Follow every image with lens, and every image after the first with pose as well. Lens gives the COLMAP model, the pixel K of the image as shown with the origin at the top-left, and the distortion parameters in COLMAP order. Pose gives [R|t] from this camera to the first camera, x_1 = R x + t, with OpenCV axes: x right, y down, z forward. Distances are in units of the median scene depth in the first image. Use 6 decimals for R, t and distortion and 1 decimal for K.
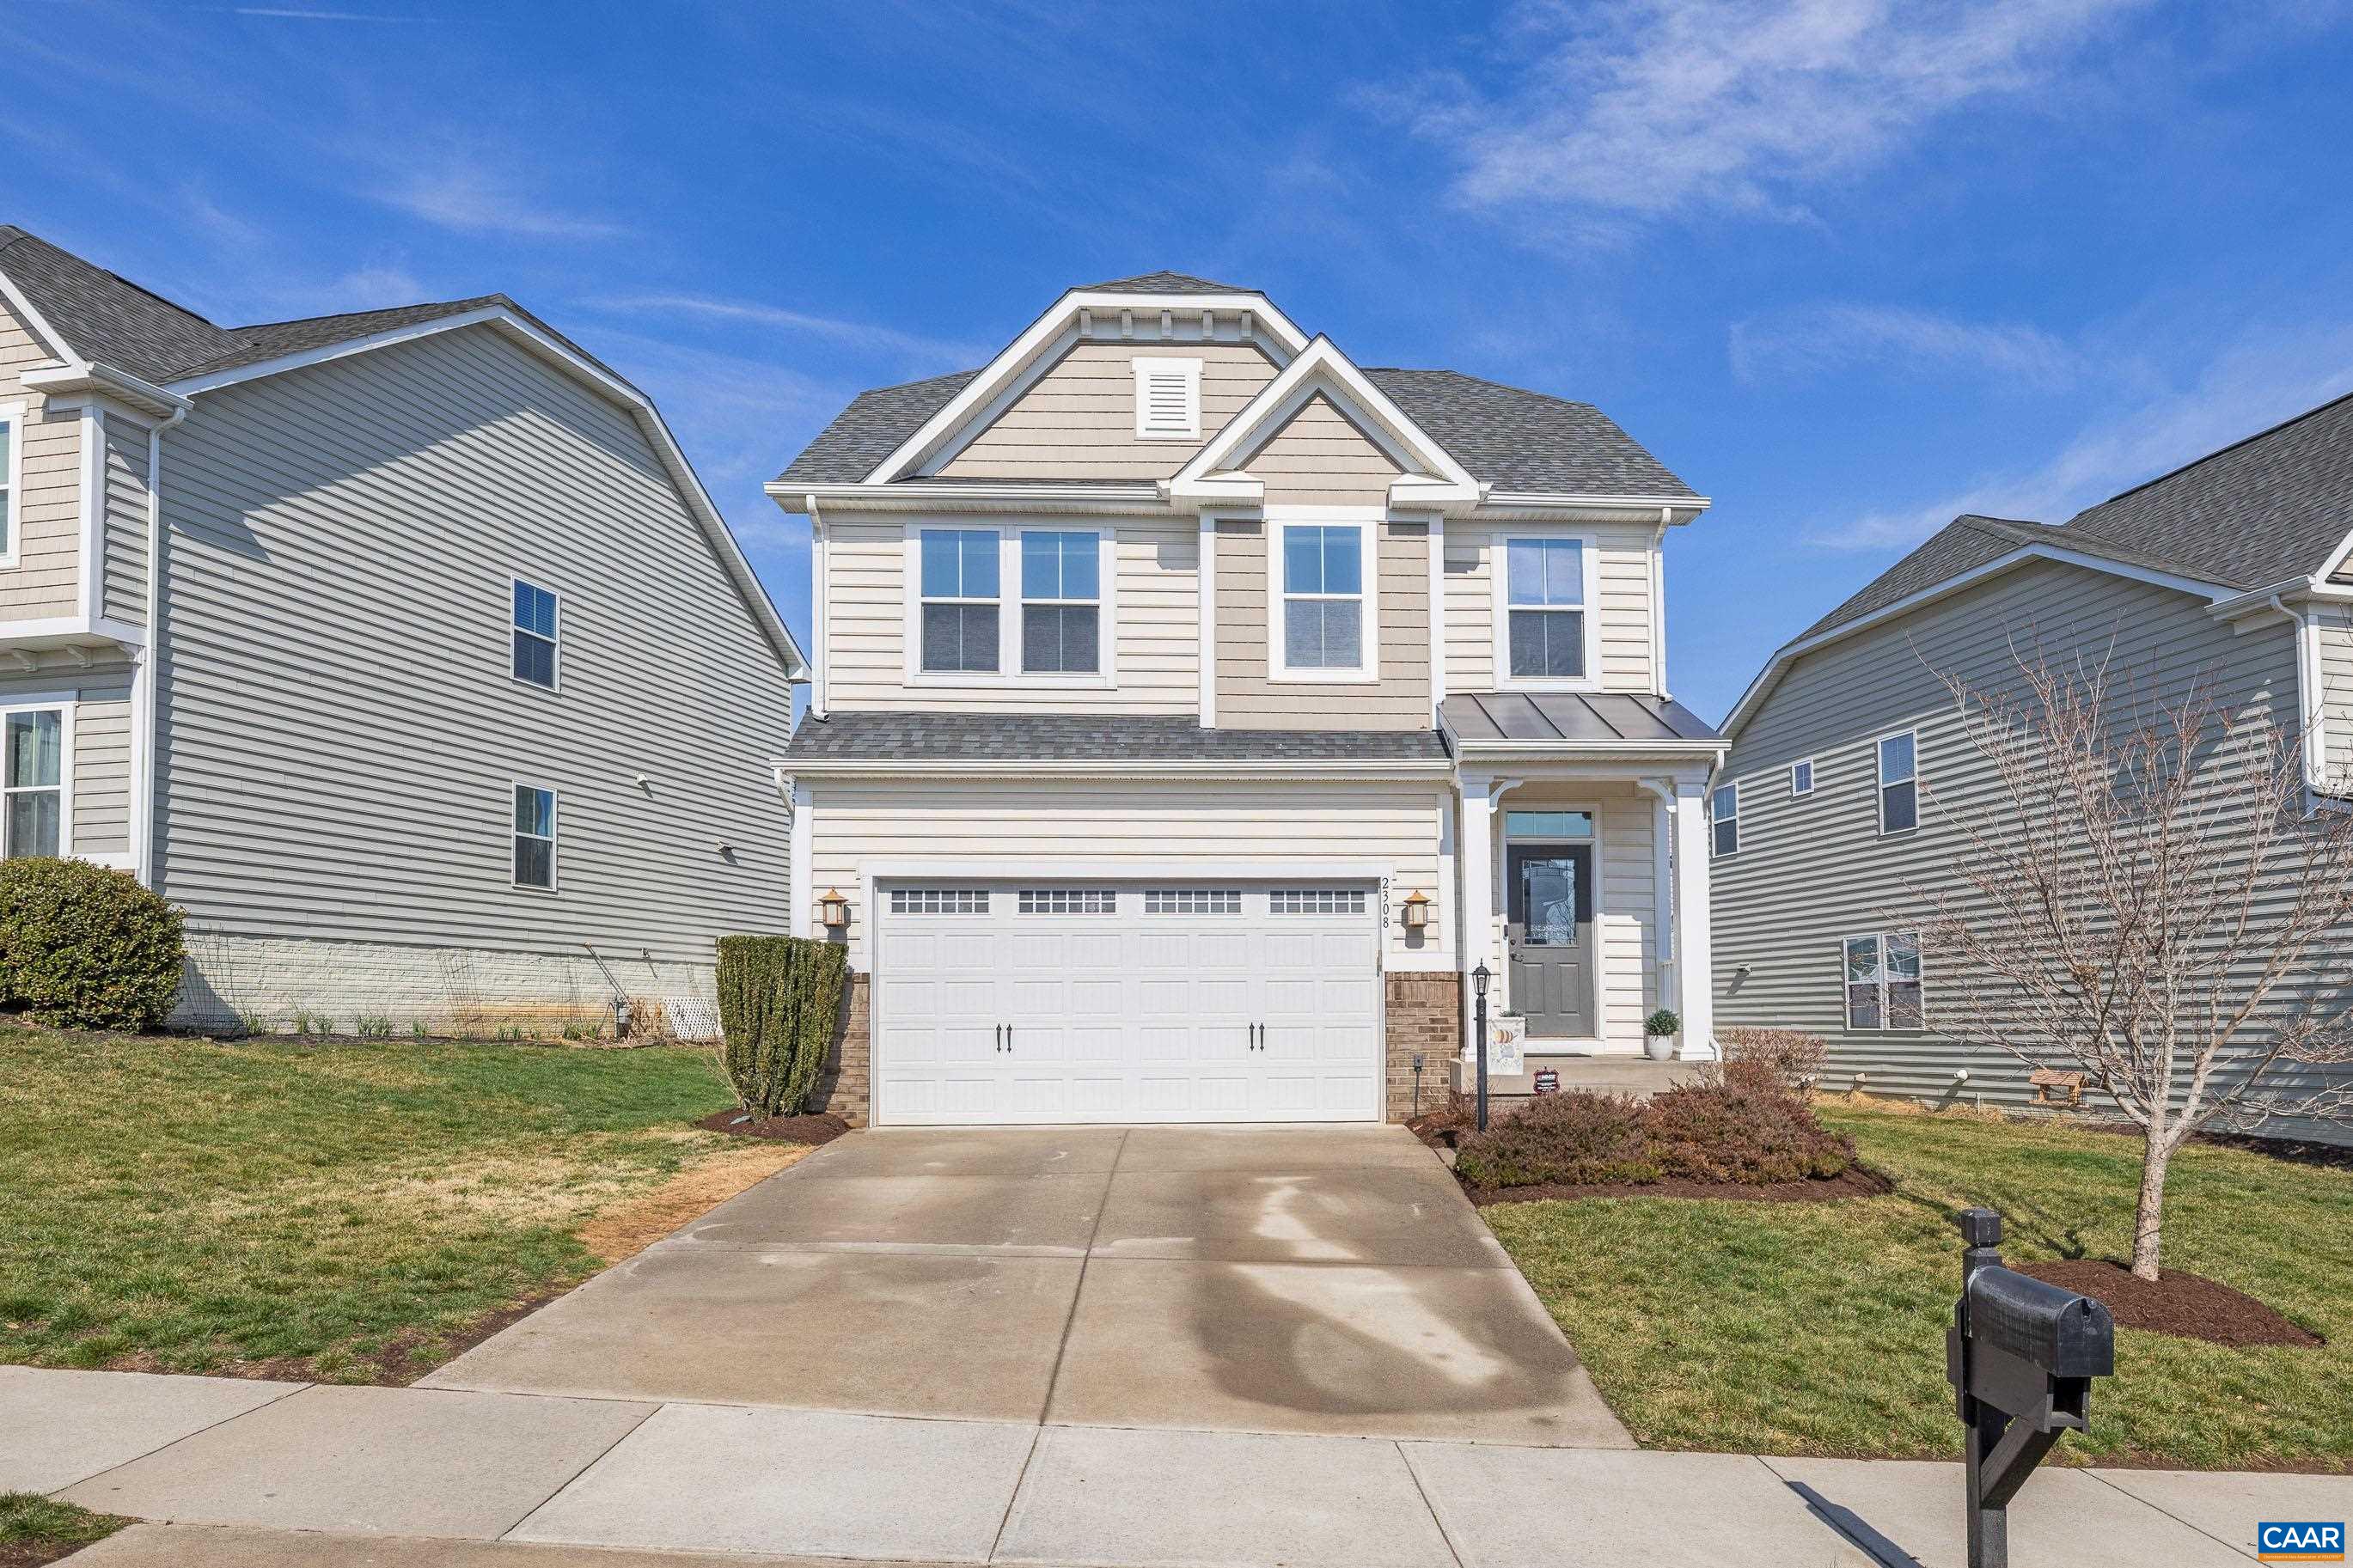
lens RADIAL K [[1826.7, 0, 1216.9], [0, 1826.7, 834.6], [0, 0, 1]] dist [0.016540, -0.002484]
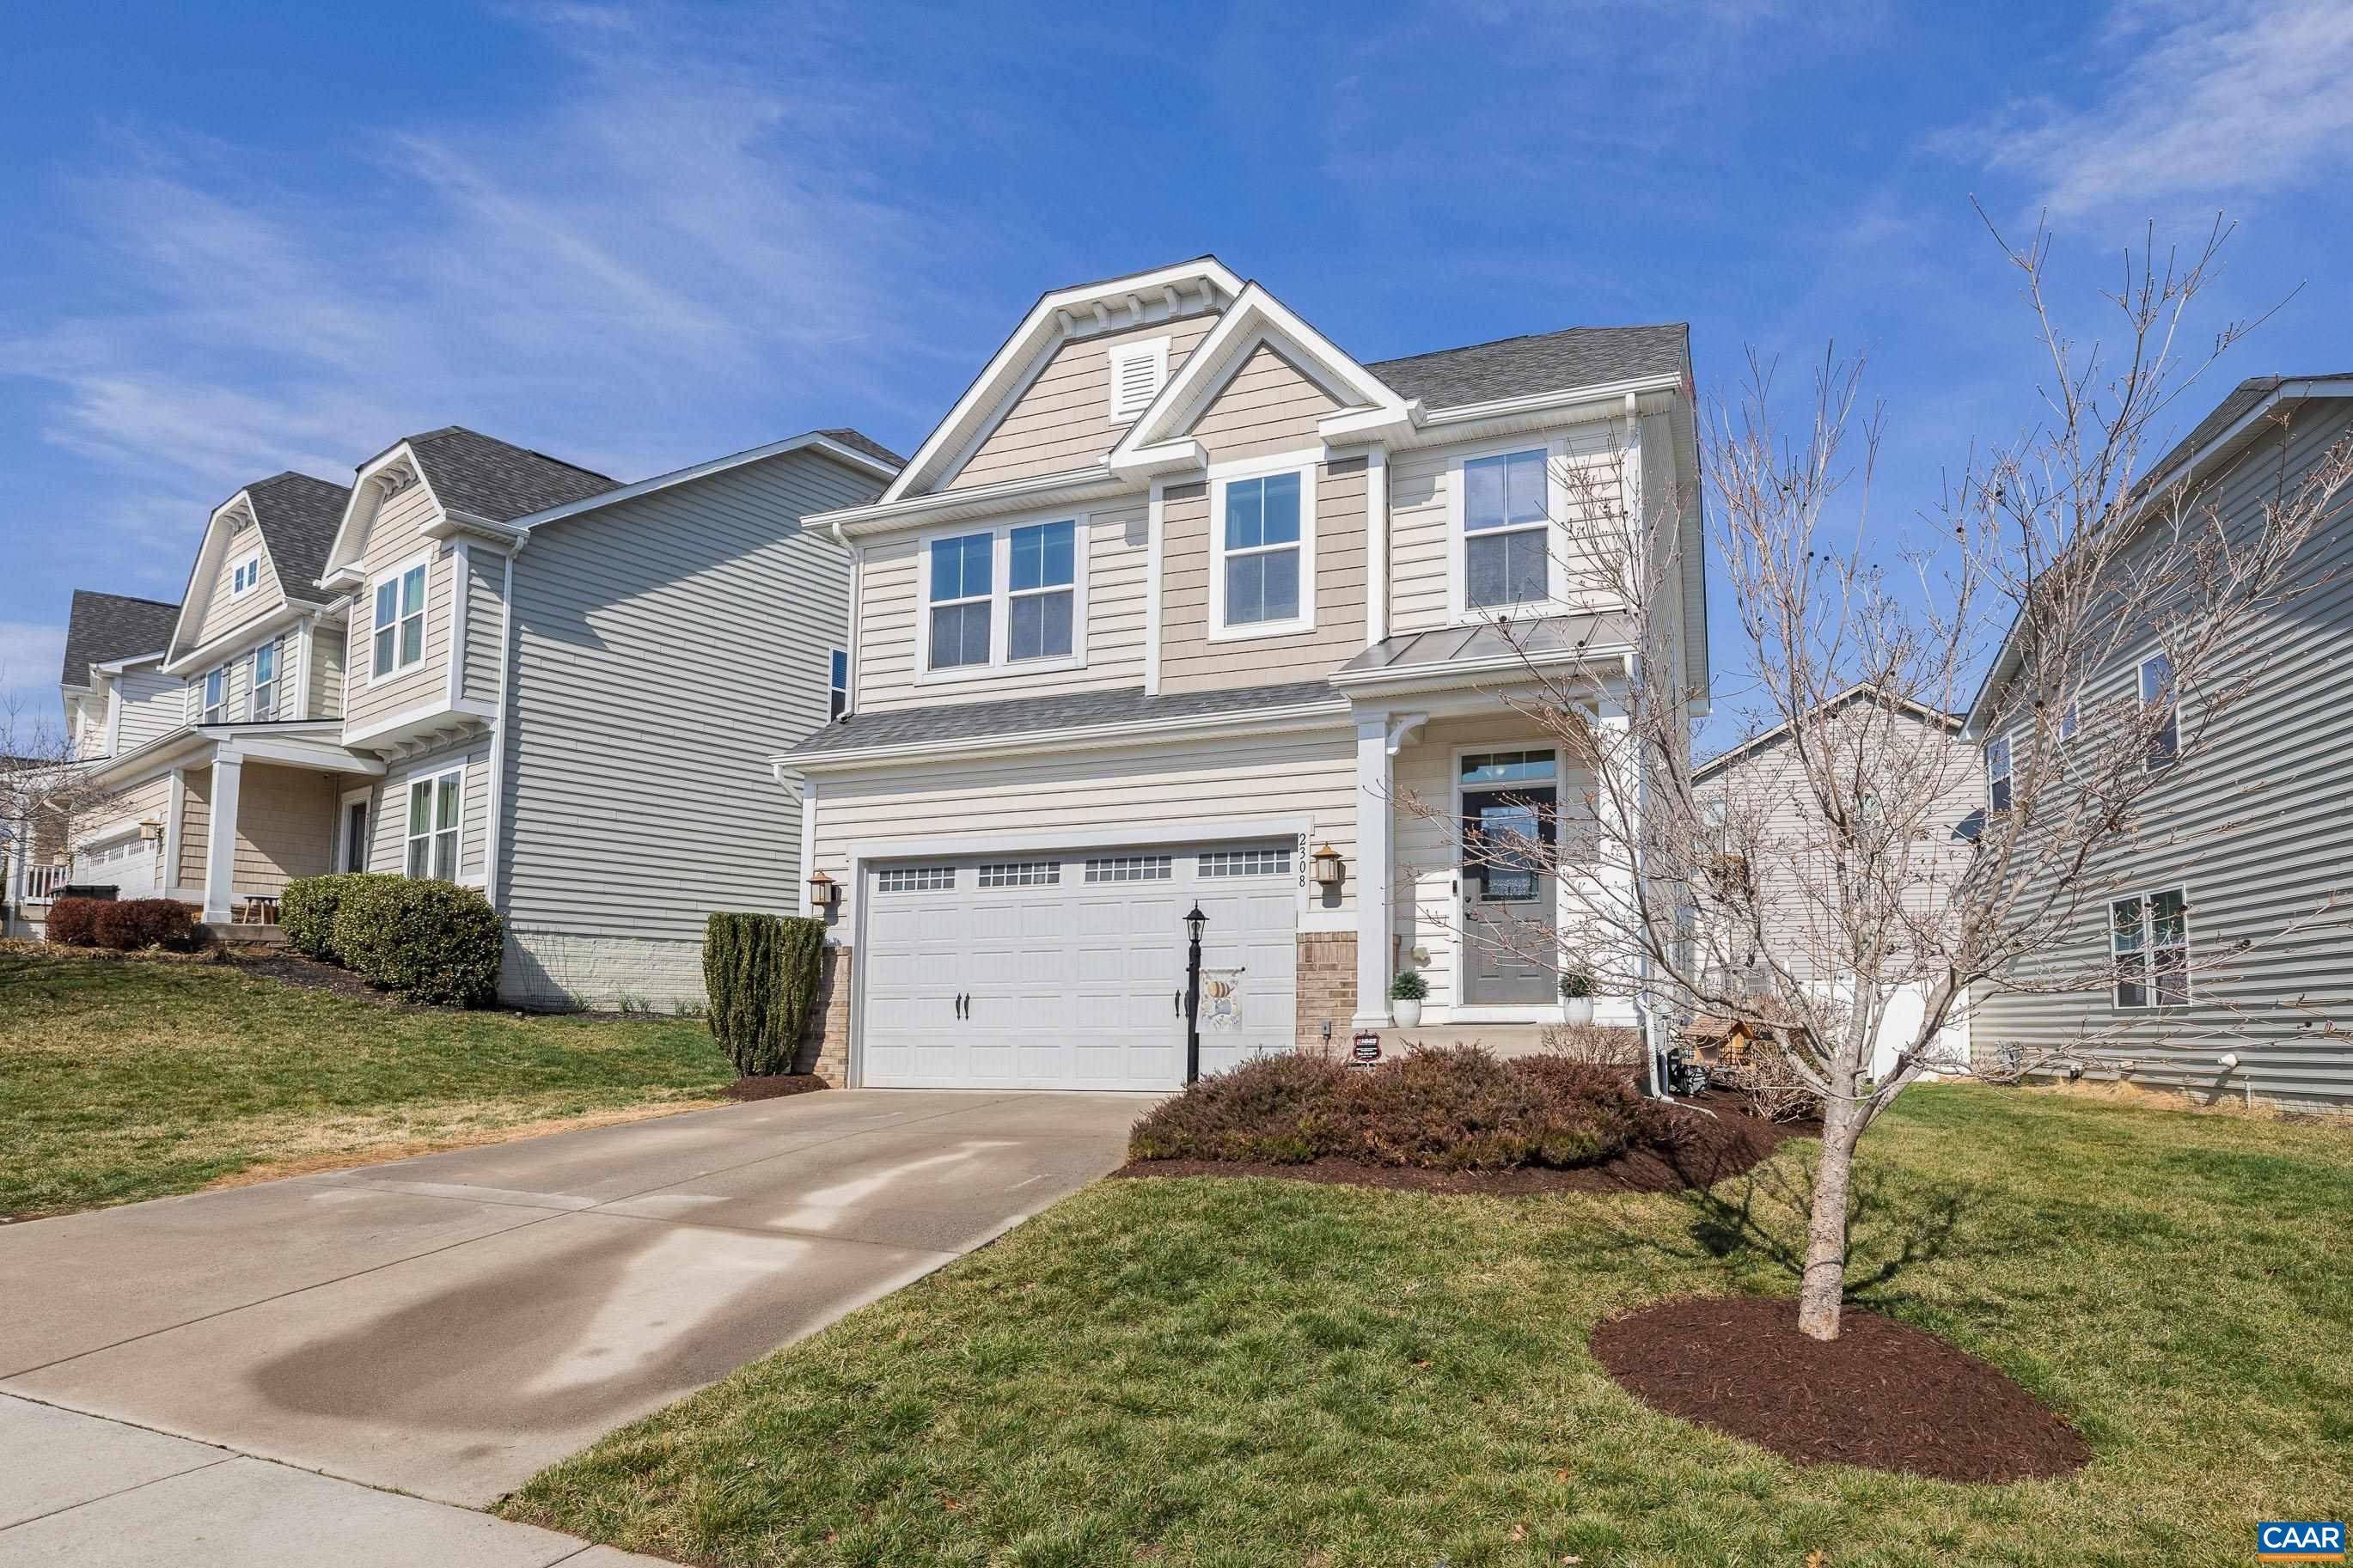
lens RADIAL K [[1504.9, 0, 1179.7], [0, 1504.9, 864.6], [0, 0, 1]] dist [-0.003772, 0.002959]
pose [[0.894753, -0.047401, -0.444038, 0.360345], [0.042334, 0.998876, -0.021325, 0.050845], [0.444550, 0.000282, 0.895754, 0.265371]]
